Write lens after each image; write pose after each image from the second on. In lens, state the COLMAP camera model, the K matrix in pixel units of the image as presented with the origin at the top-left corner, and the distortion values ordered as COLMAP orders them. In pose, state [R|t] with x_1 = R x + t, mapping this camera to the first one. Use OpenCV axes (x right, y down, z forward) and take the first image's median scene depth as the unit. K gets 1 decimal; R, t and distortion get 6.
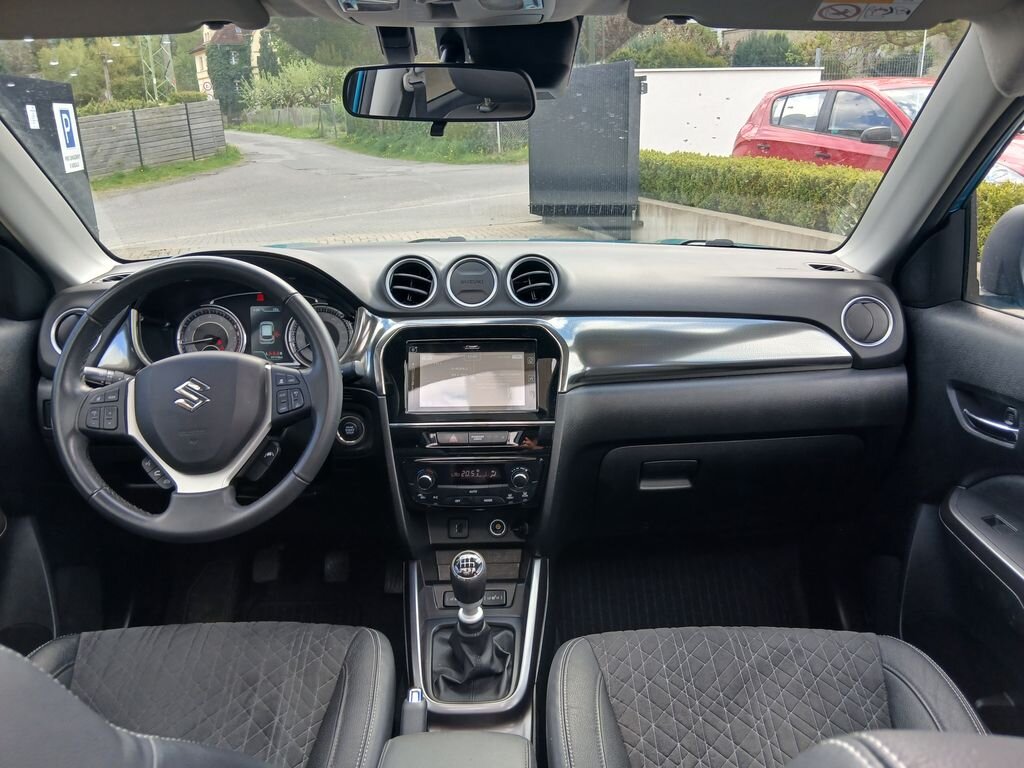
lens RADIAL K [[770.7, 0, 559.6], [0, 770.7, 370.3], [0, 0, 1]] dist [0.002609, -0.034371]
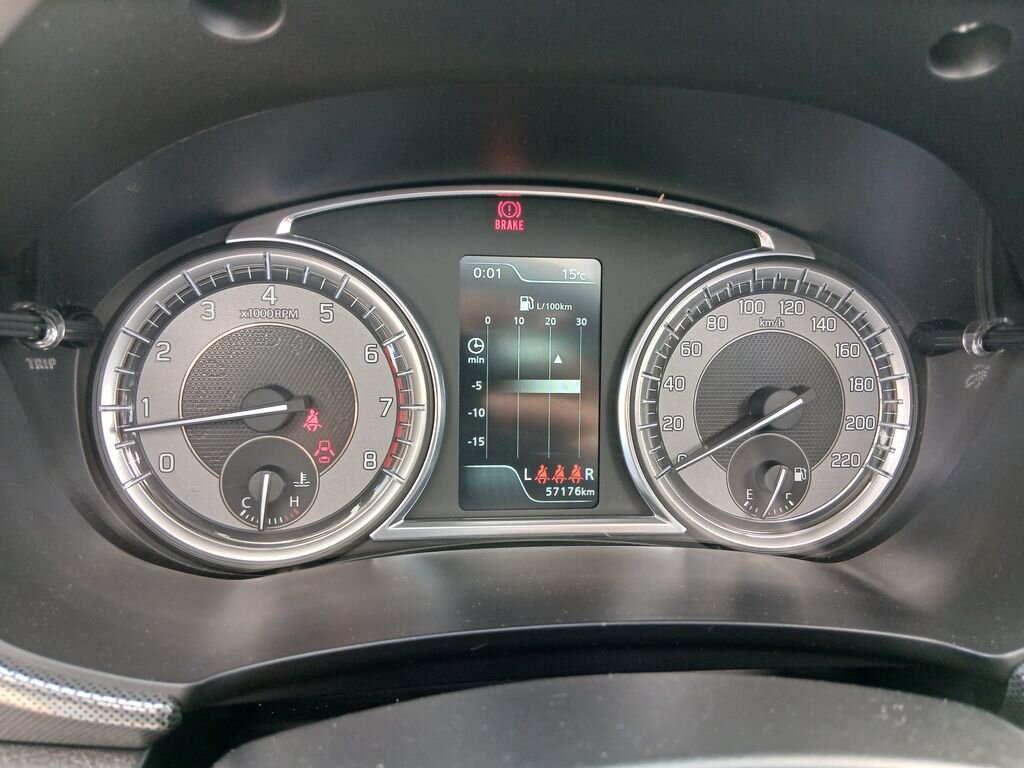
lens RADIAL K [[772.3, 0, 517.1], [0, 772.3, 377.2], [0, 0, 1]] dist [0.137880, -0.255896]
pose [[0.996538, 0.026870, 0.078673, -0.445372], [-0.029775, 0.998909, 0.035988, -0.063642], [-0.077620, -0.038206, 0.996251, 0.866535]]
